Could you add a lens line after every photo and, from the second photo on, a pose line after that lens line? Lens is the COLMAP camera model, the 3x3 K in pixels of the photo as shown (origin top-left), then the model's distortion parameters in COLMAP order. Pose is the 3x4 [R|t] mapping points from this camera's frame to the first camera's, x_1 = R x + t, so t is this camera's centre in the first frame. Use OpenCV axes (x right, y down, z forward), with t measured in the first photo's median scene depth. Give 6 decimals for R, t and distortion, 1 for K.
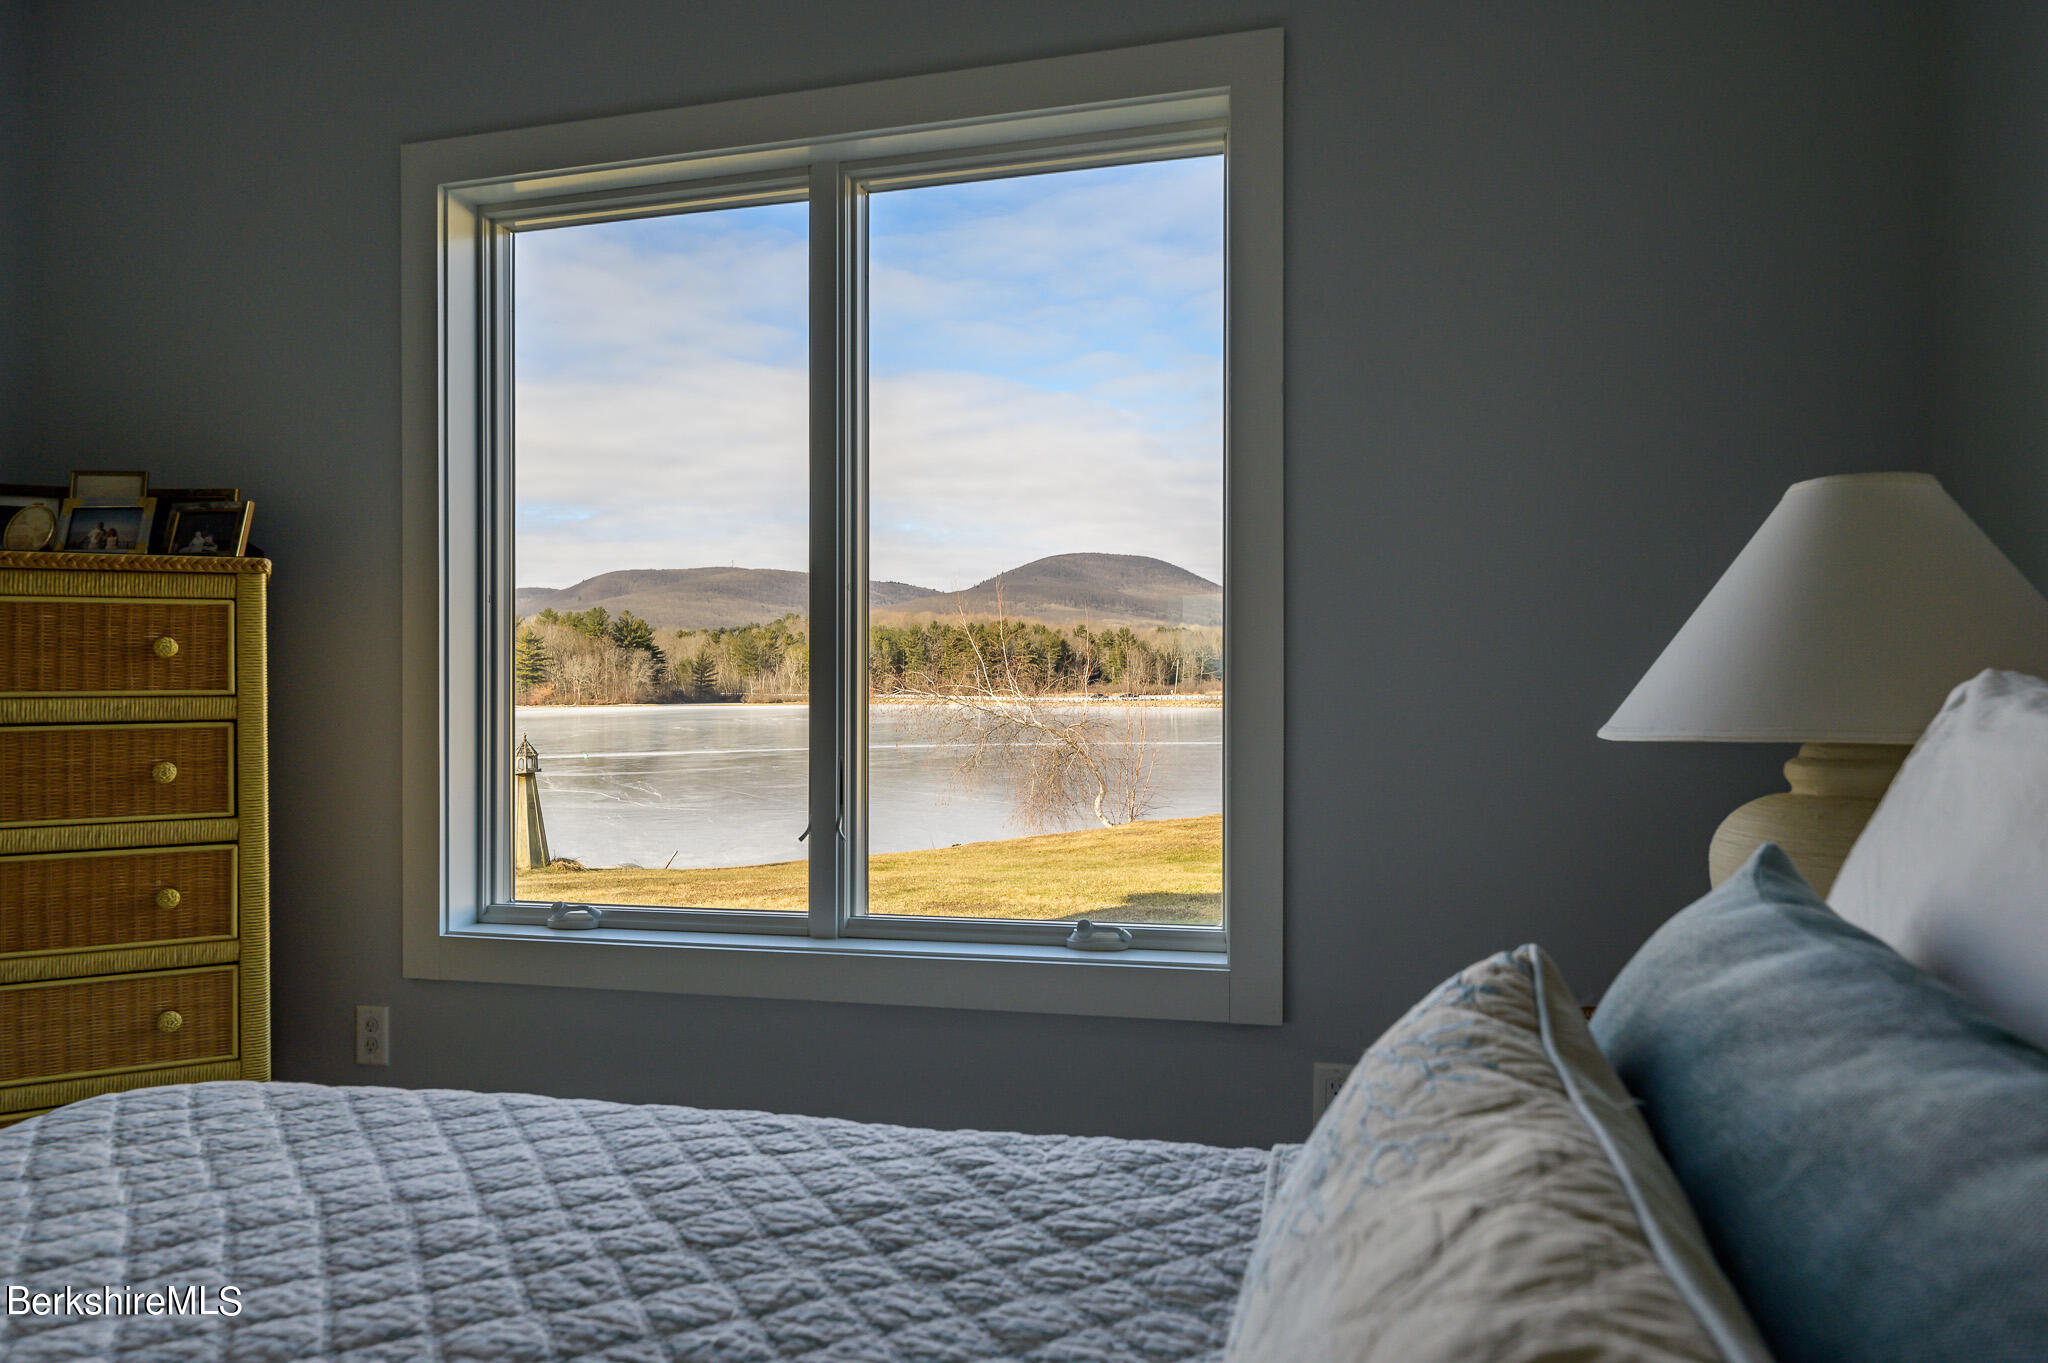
lens RADIAL K [[1384.4, 0, 1017.7], [0, 1384.4, 684.2], [0, 0, 1]] dist [-0.001747, -0.000409]
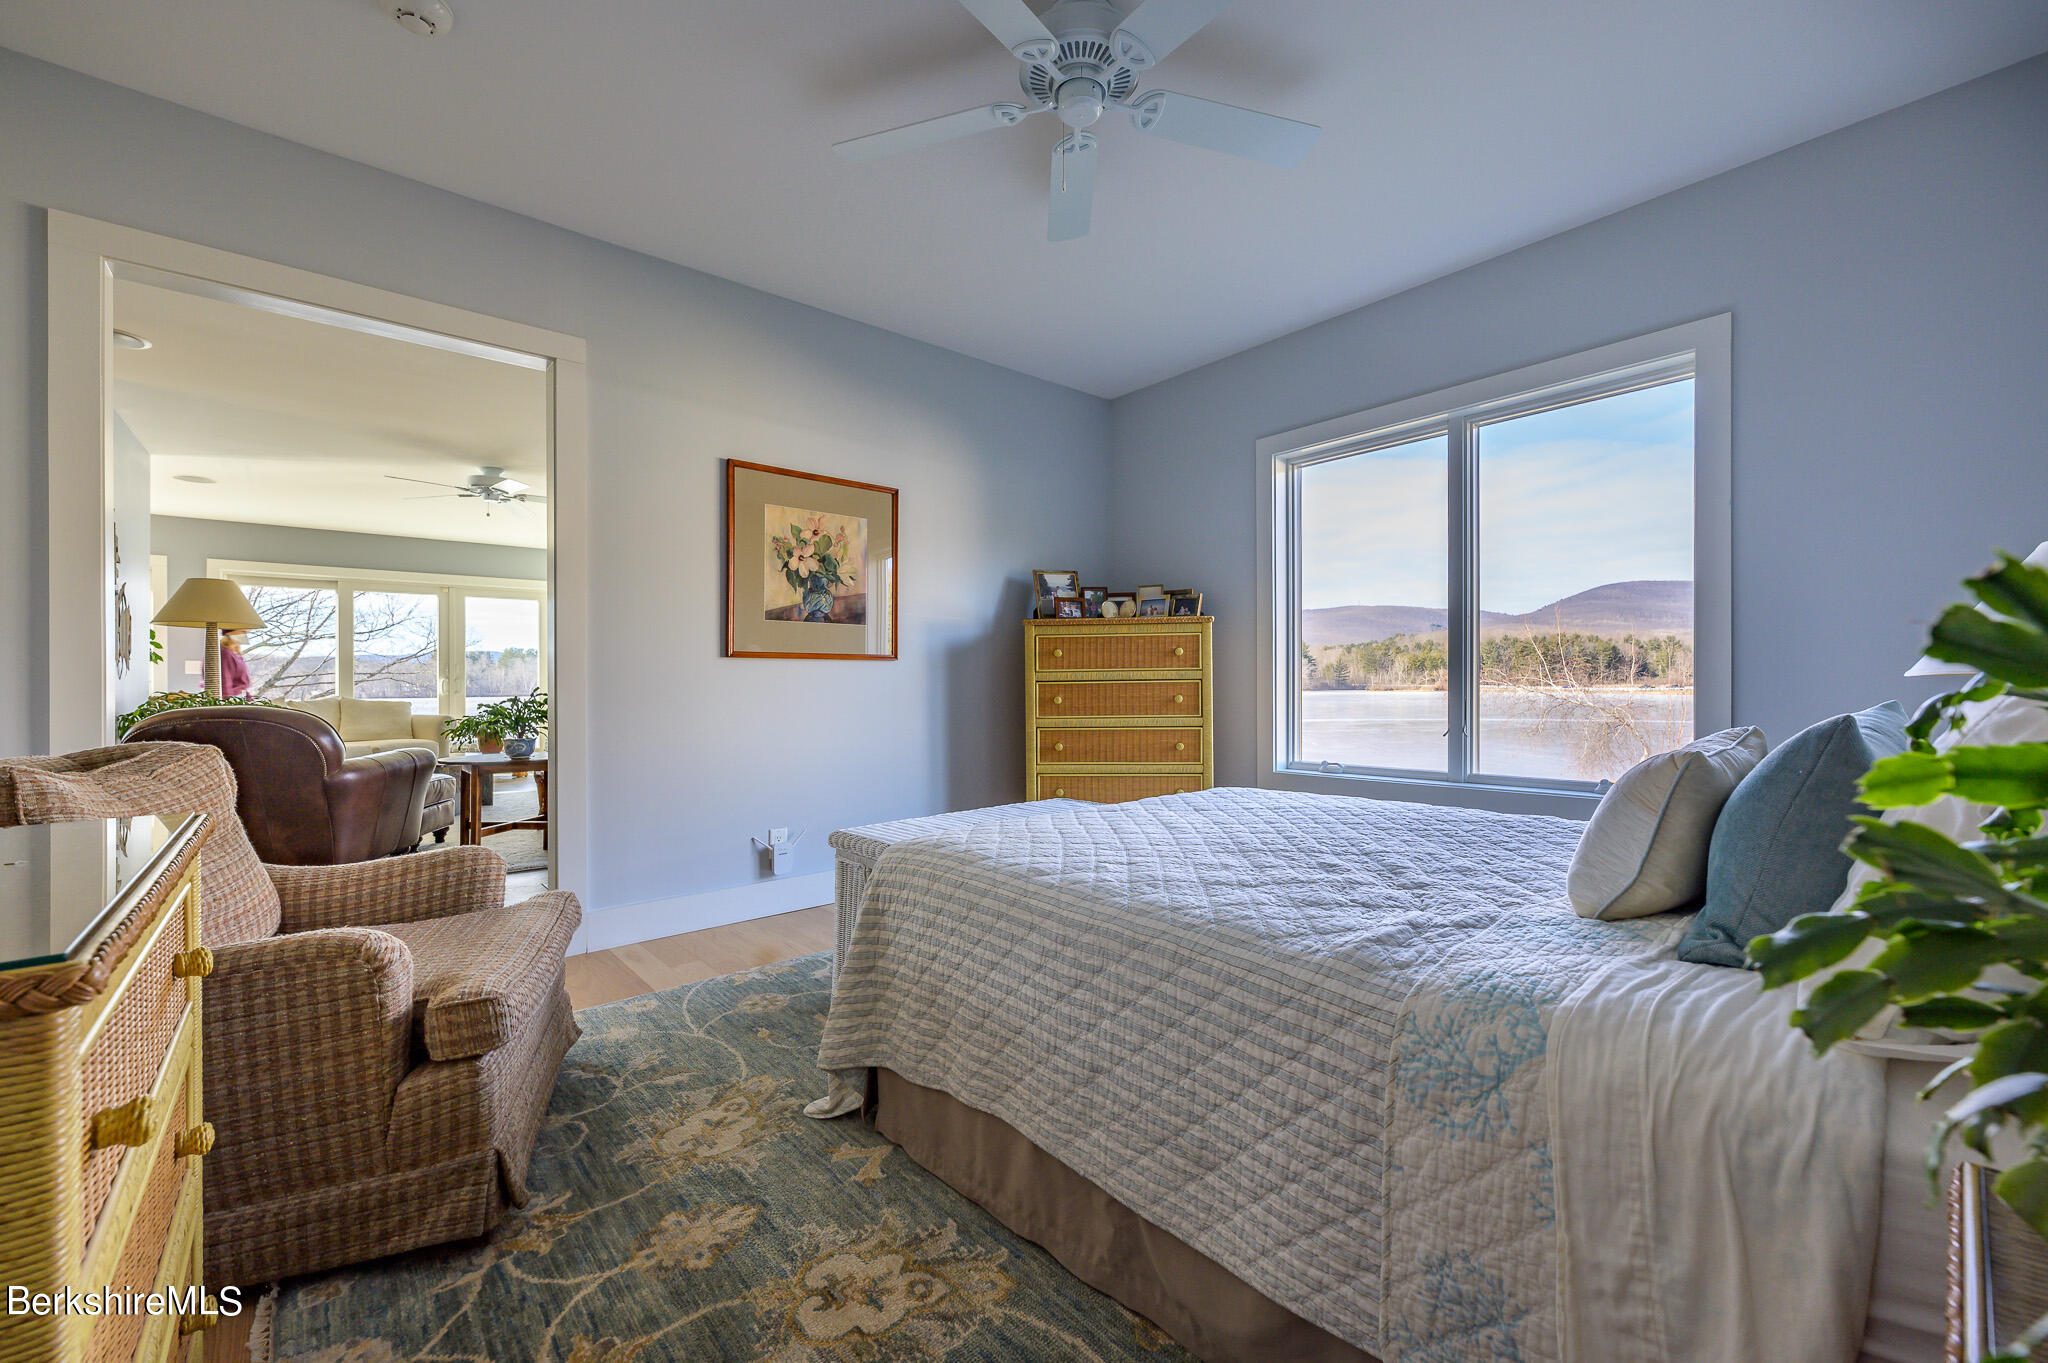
lens RADIAL K [[824.4, 0, 1024.0], [0, 824.4, 685.1], [0, 0, 1]] dist [-0.000373, -0.000279]
pose [[0.831755, 0.001227, -0.555142, 0.011155], [0.002730, 0.999976, 0.006301, 0.023873], [0.555137, -0.006757, 0.831732, -0.425863]]
